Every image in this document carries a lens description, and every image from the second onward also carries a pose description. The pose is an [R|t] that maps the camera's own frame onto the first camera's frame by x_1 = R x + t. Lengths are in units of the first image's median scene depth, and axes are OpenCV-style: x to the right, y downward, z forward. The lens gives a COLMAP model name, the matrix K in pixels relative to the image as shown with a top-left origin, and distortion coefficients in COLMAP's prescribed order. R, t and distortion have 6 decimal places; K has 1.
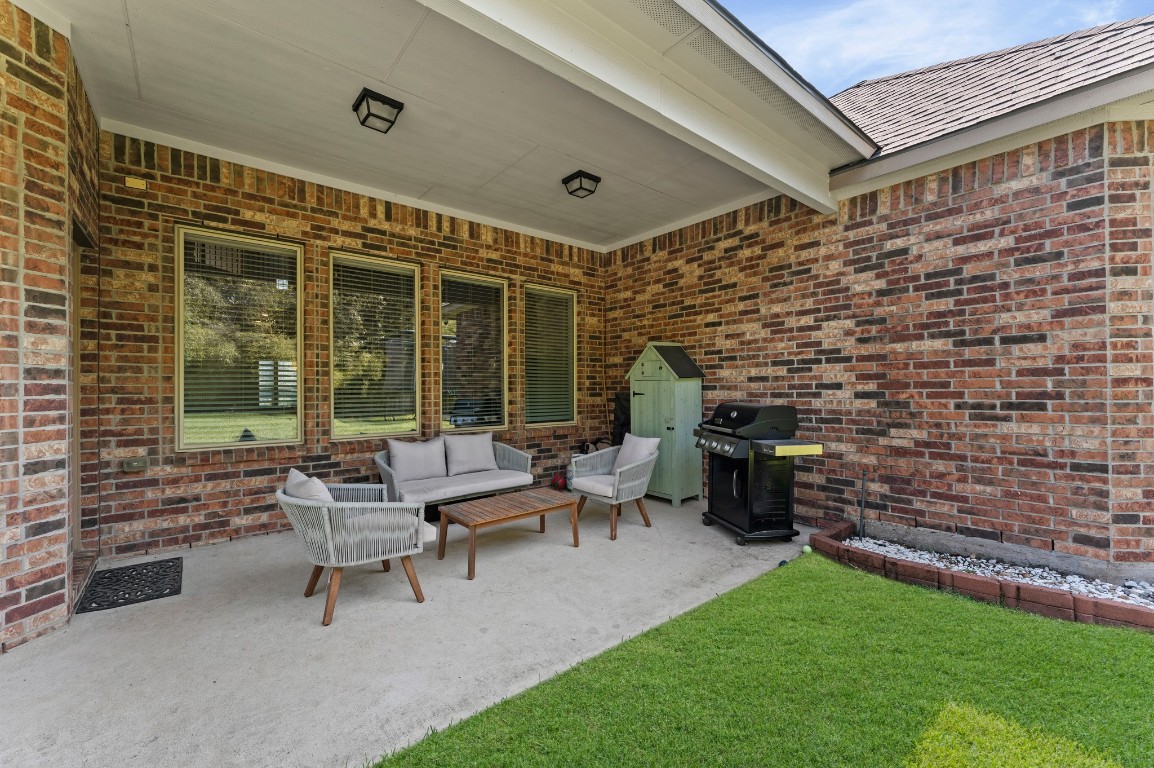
lens RADIAL K [[469.7, 0, 576.8], [0, 469.7, 388.4], [0, 0, 1]] dist [0.000360, -0.000058]
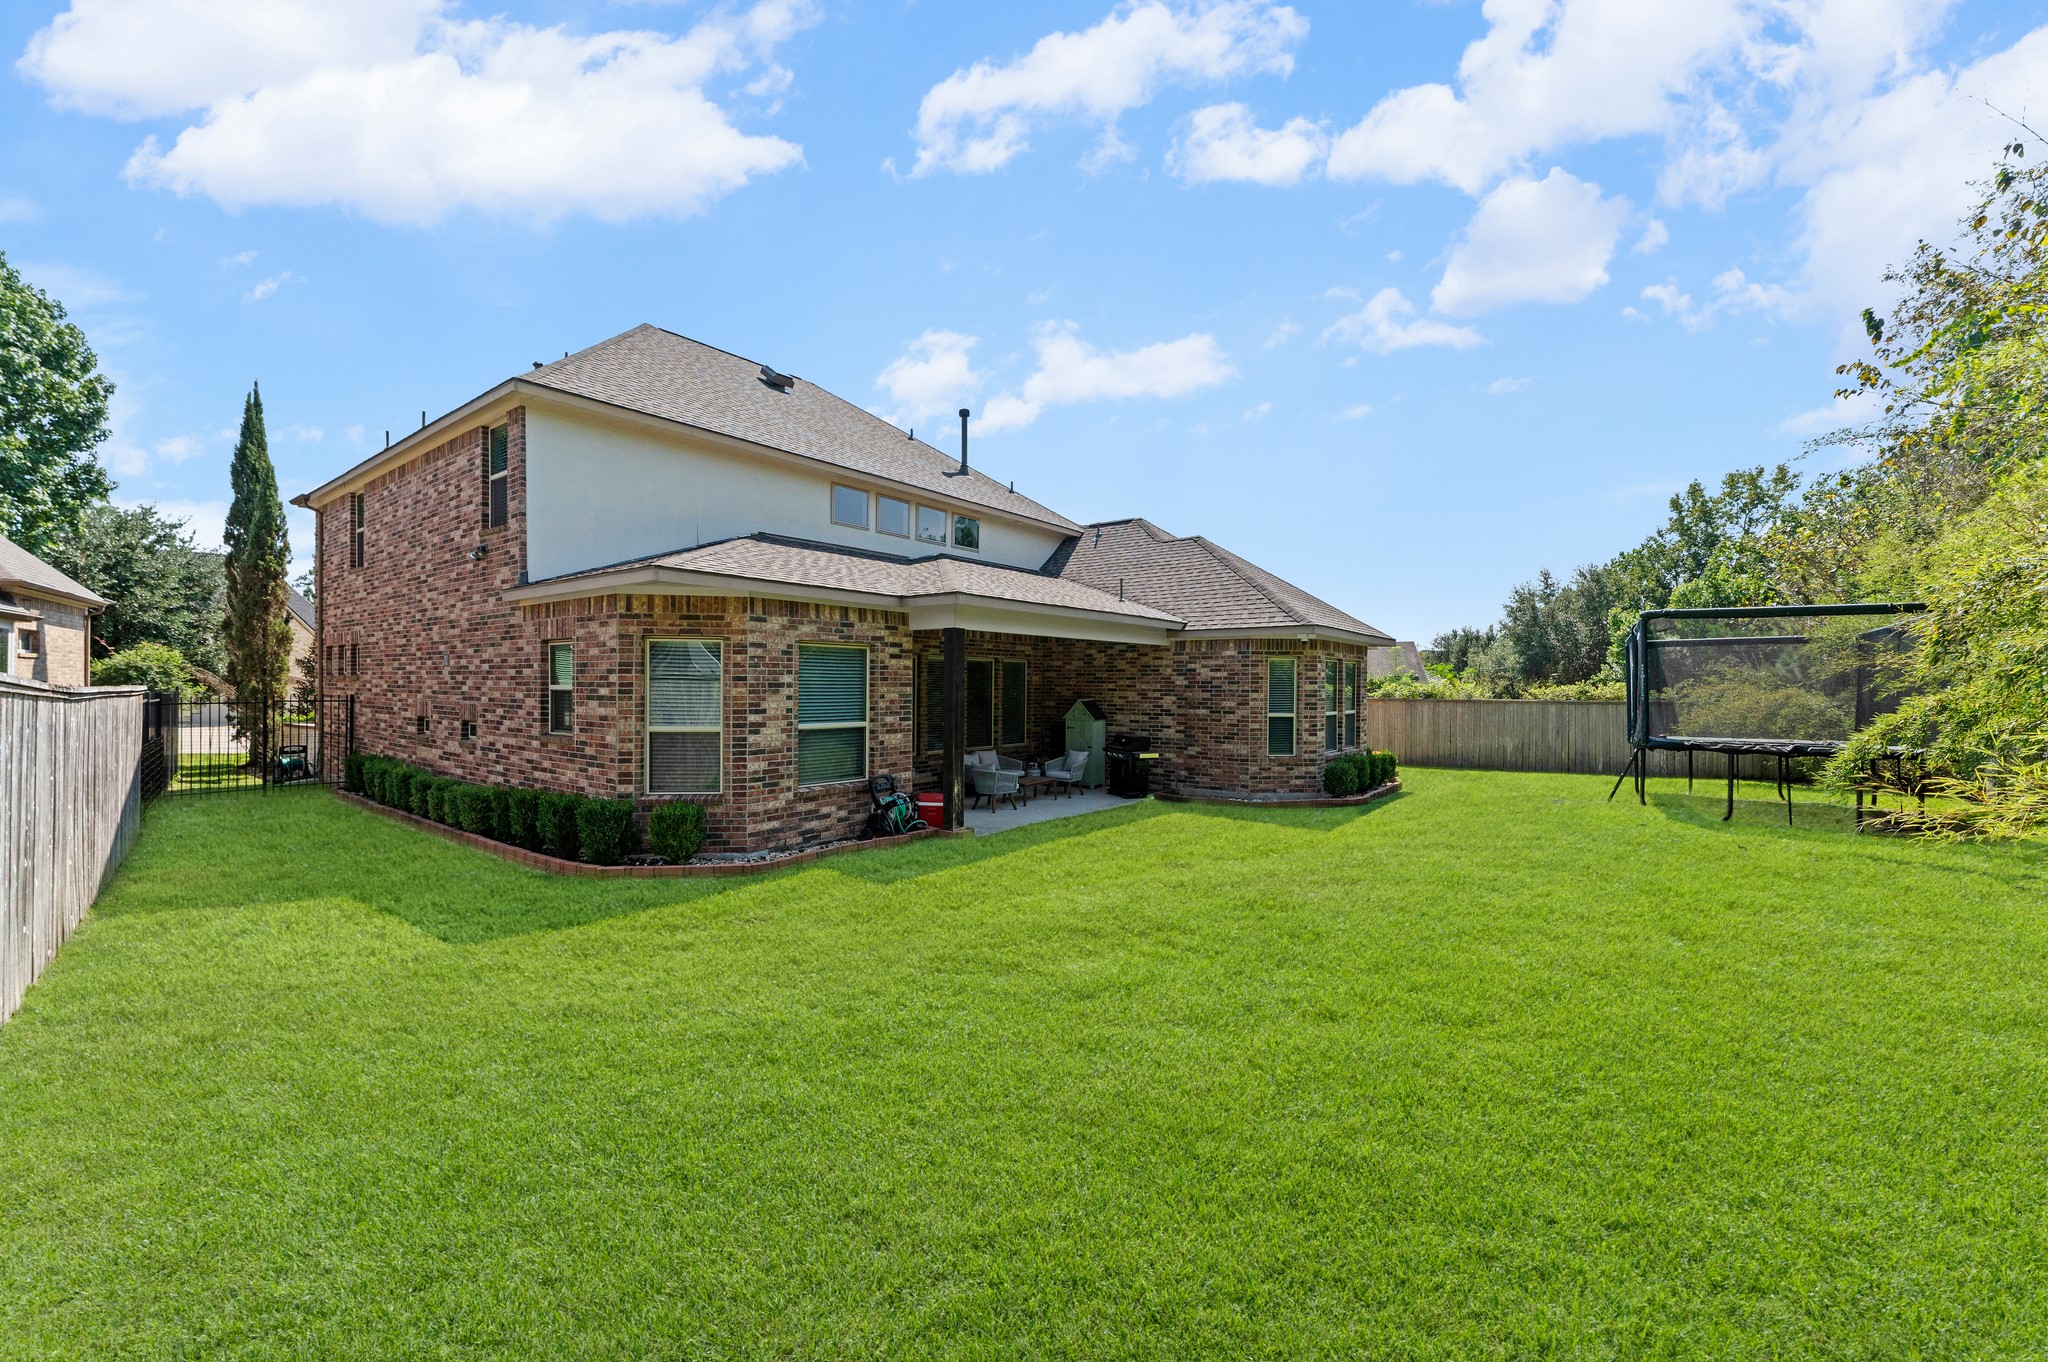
lens RADIAL K [[833.6, 0, 1021.8], [0, 833.6, 680.9], [0, 0, 1]] dist [0.000360, -0.000058]
pose [[0.976938, 0.012781, 0.213140, -0.908940], [-0.013693, 0.999902, 0.002802, -0.214500], [-0.213084, -0.005656, 0.977018, -2.552937]]
